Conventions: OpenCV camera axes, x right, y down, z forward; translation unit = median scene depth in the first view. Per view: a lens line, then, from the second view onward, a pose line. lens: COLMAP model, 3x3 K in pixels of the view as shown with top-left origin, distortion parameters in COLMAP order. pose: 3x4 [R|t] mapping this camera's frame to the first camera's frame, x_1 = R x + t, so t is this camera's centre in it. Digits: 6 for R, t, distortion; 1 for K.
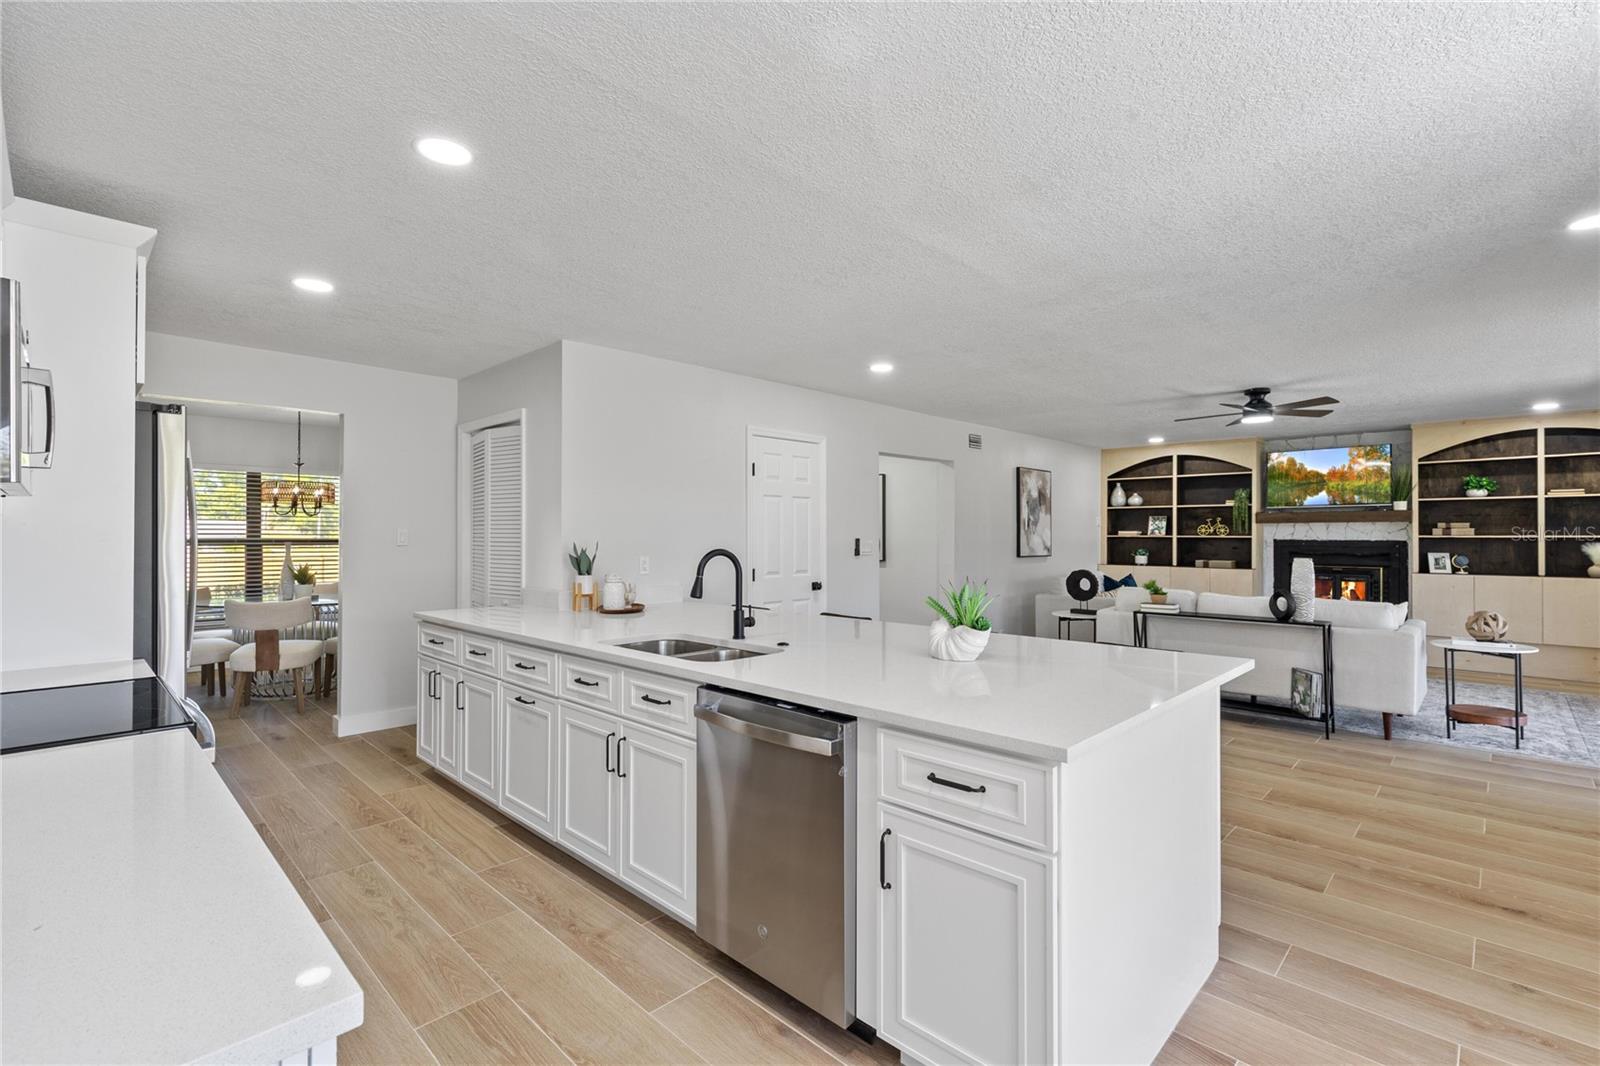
lens RADIAL K [[720.9, 0, 800.2], [0, 720.9, 533.6], [0, 0, 1]] dist [0.005494, -0.001309]
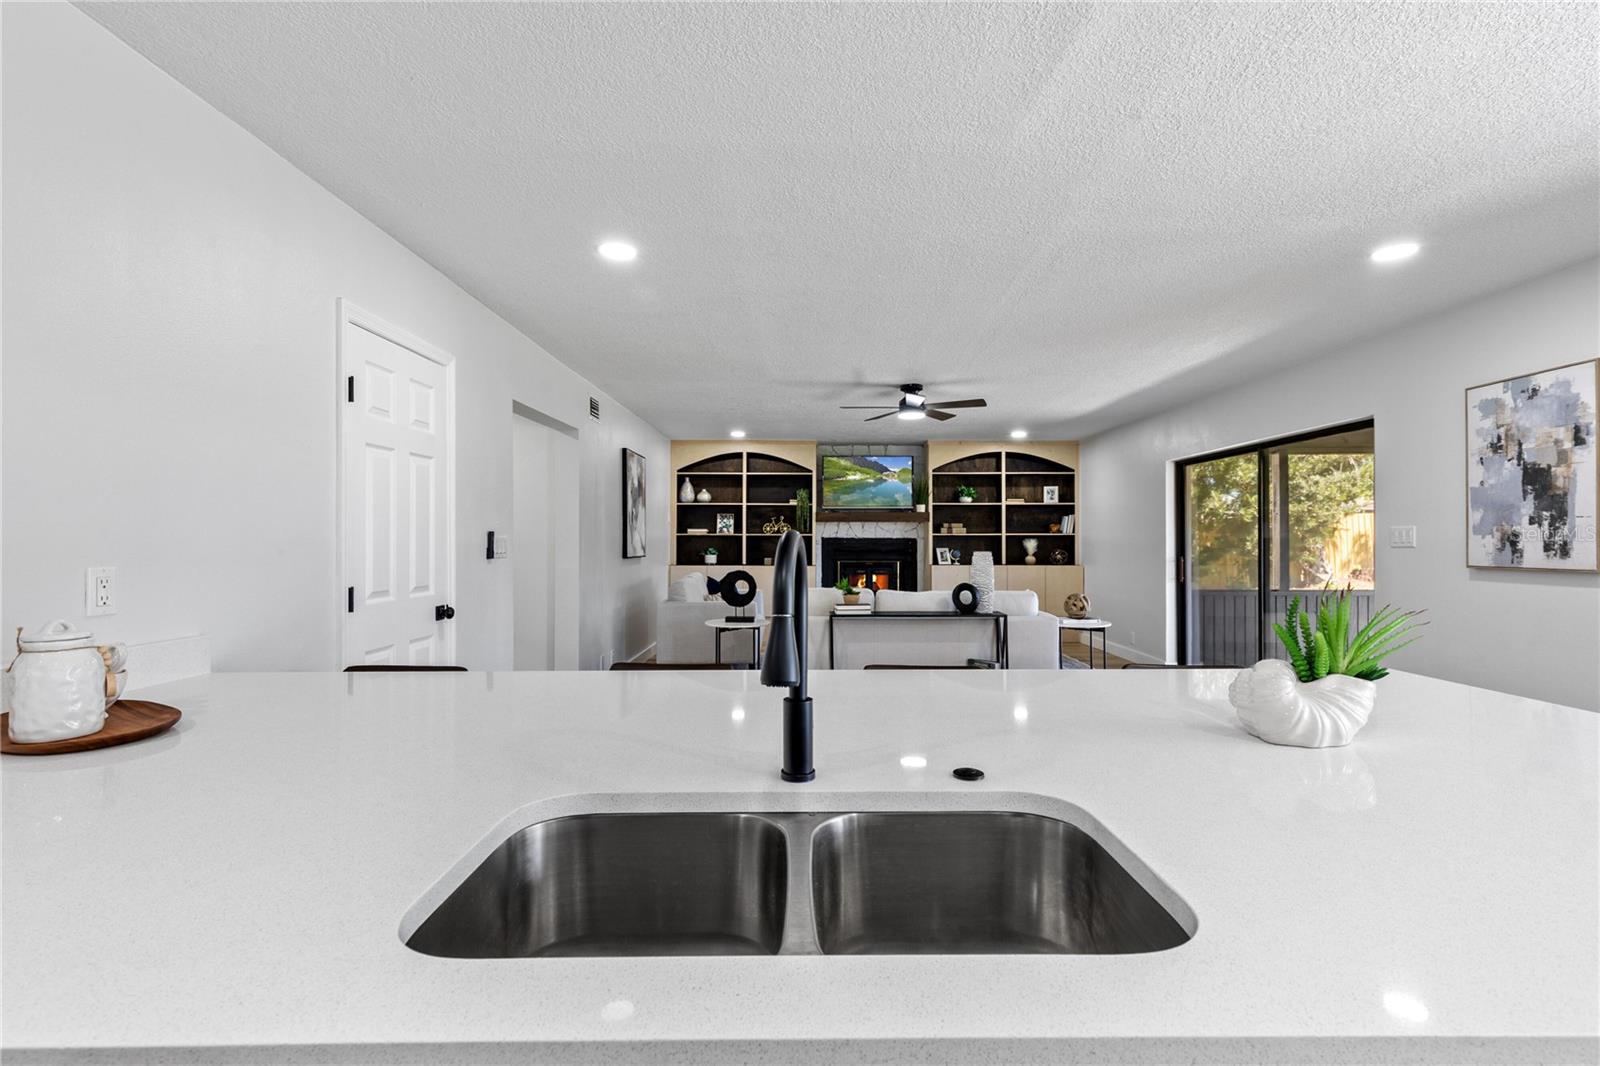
lens RADIAL K [[720.9, 0, 805.0], [0, 720.9, 532.9], [0, 0, 1]] dist [0.005494, -0.001309]
pose [[0.713370, 0.005867, 0.700763, -0.174187], [-0.001766, 0.999977, -0.006575, 0.012367], [-0.700785, 0.003453, 0.713364, 0.381445]]
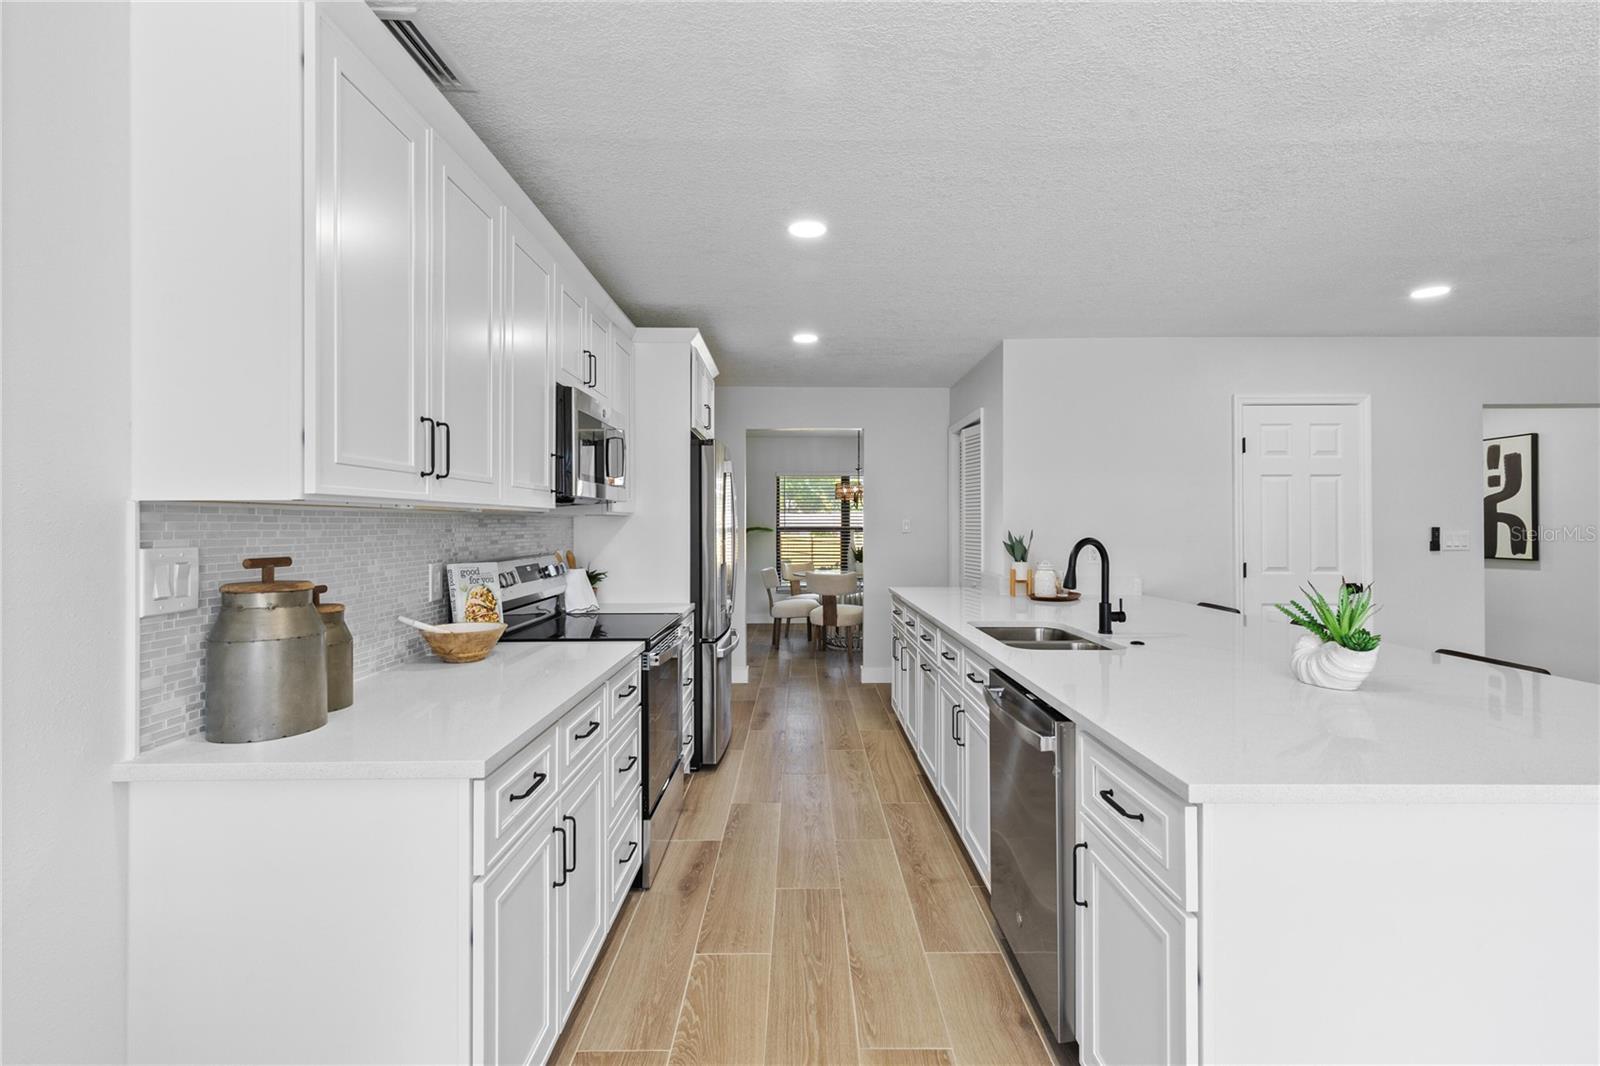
lens RADIAL K [[720.9, 0, 802.8], [0, 720.9, 523.8], [0, 0, 1]] dist [0.005494, -0.001309]
pose [[0.702042, -0.002847, -0.712130, 0.159647], [0.004323, 0.999991, 0.000264, 0.000542], [0.712123, -0.003264, 0.702047, 0.030061]]
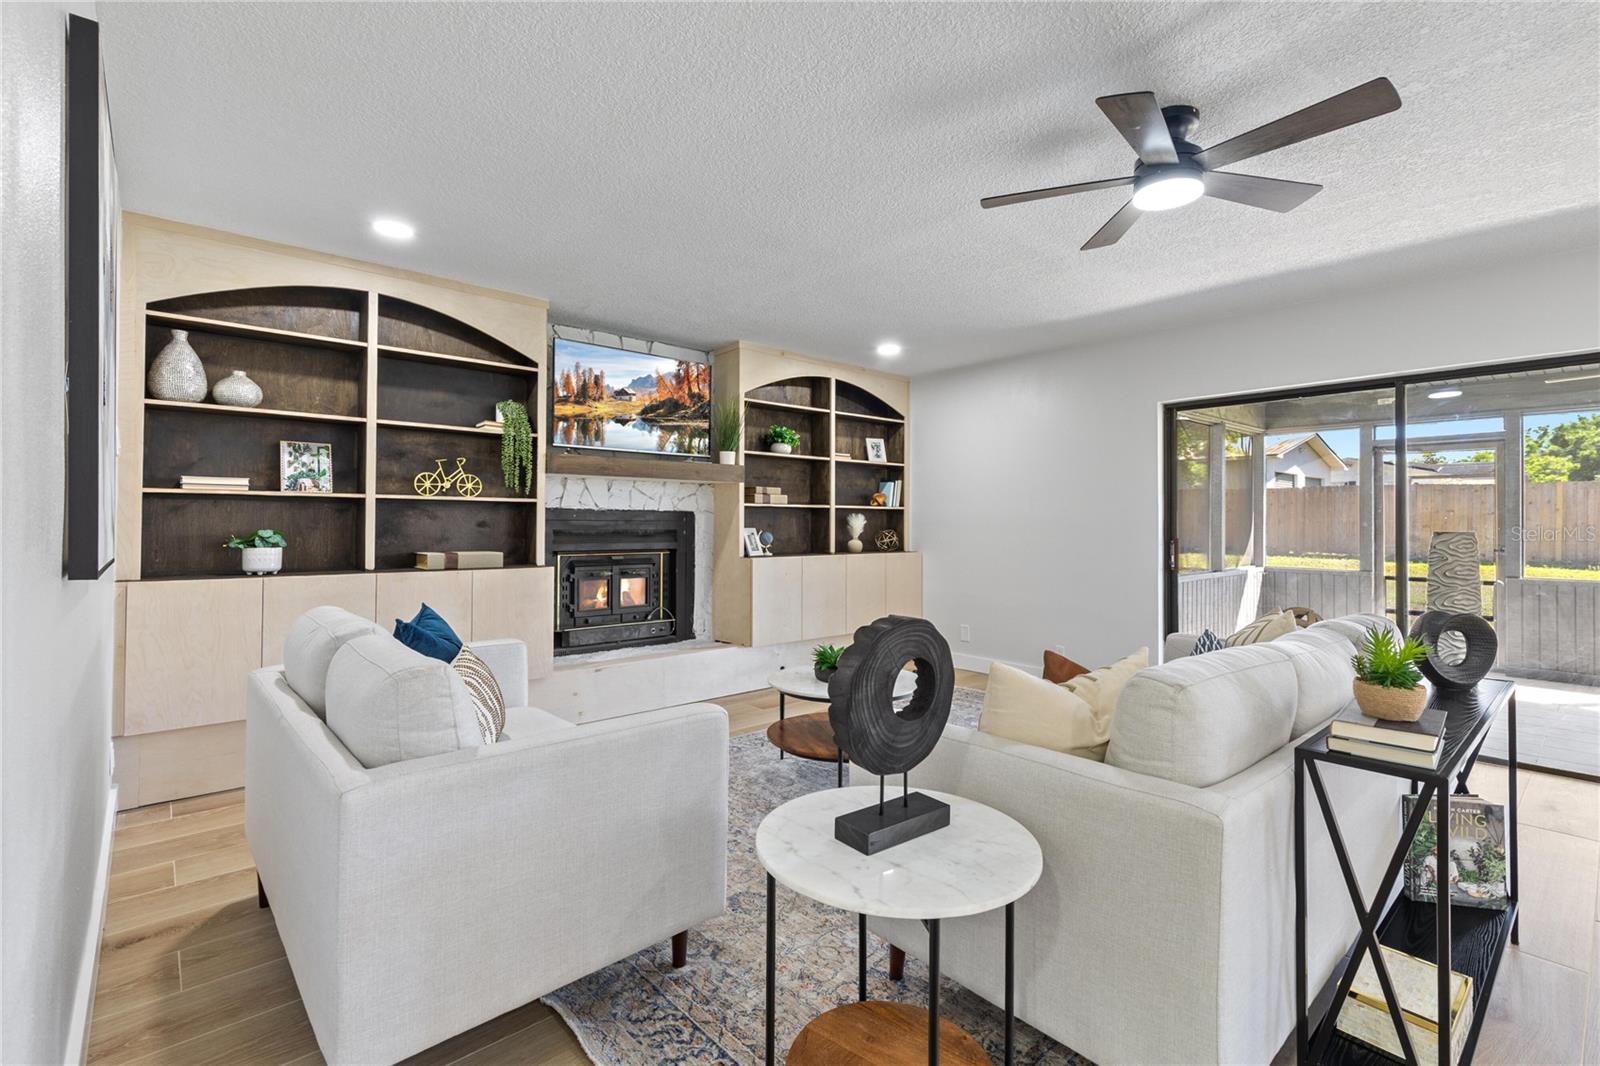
lens RADIAL K [[720.9, 0, 801.5], [0, 720.9, 510.3], [0, 0, 1]] dist [0.005494, -0.001309]
pose [[0.068360, 0.016069, 0.997531, 0.220303], [-0.007757, 0.999849, -0.015575, 0.025523], [-0.997631, -0.006673, 0.068474, 1.162088]]
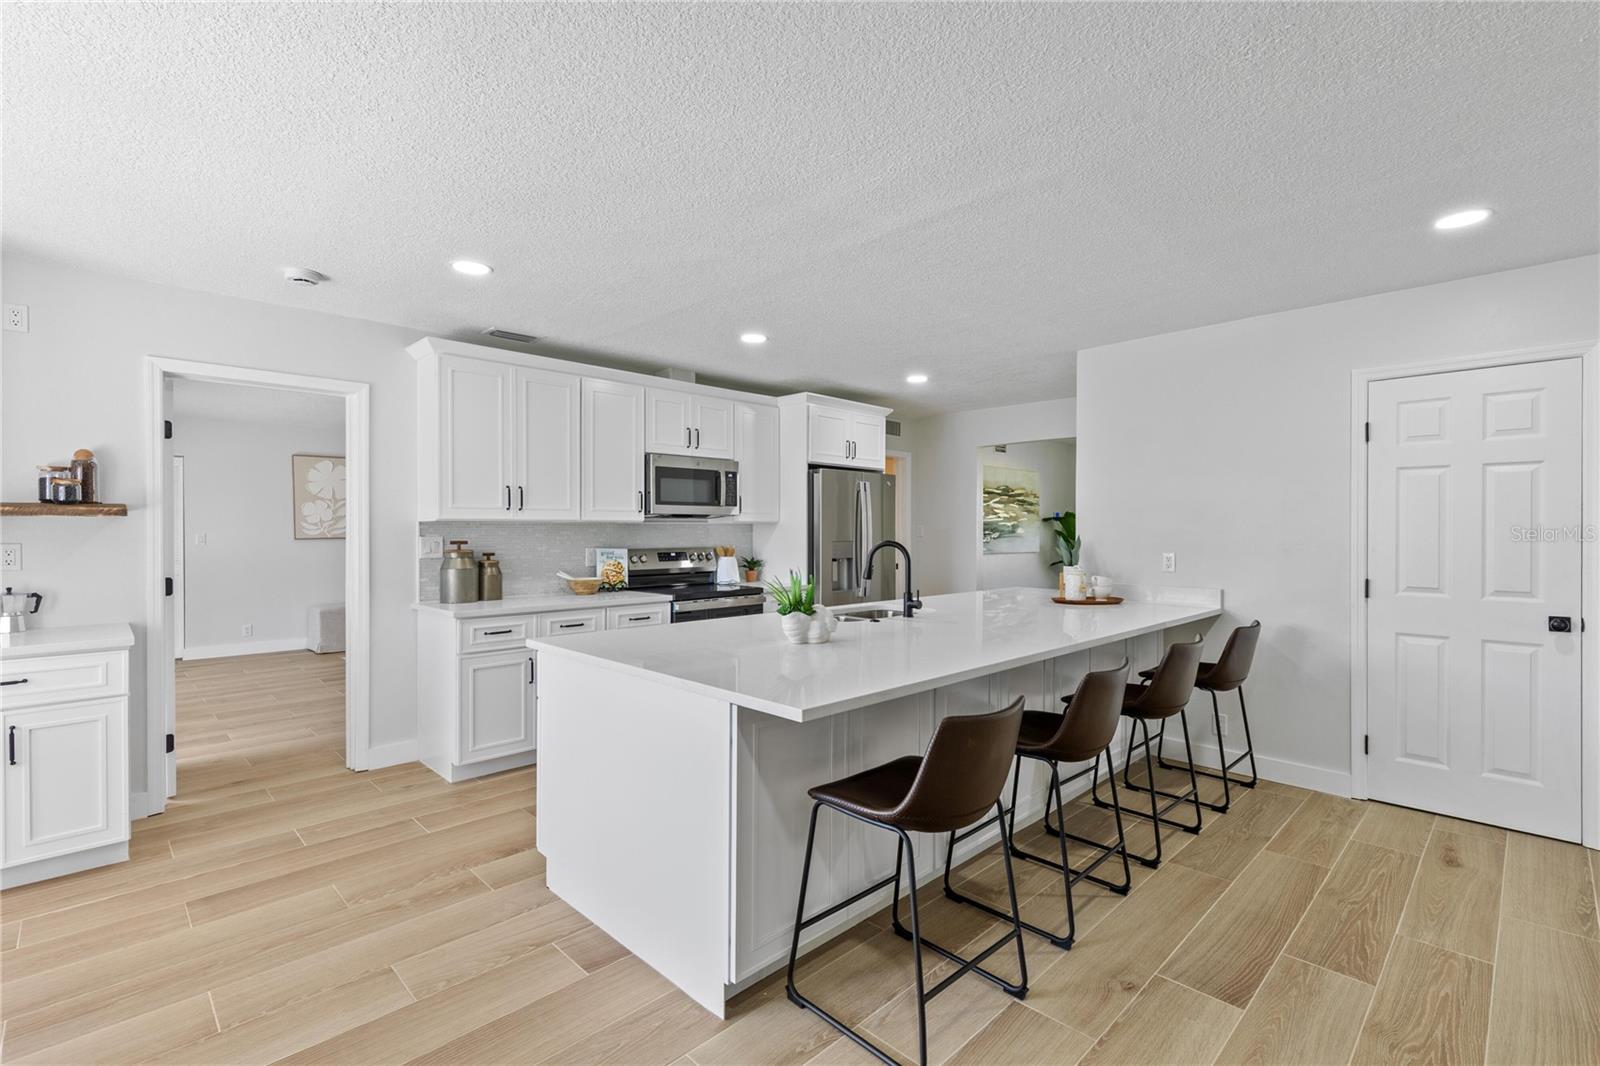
lens RADIAL K [[720.9, 0, 807.0], [0, 720.9, 535.4], [0, 0, 1]] dist [0.005494, -0.001309]
pose [[-0.012380, 0.007393, -0.999896, 0.564923], [0.001955, 0.999971, 0.007369, 0.001786], [0.999921, -0.001864, -0.012394, 0.437804]]
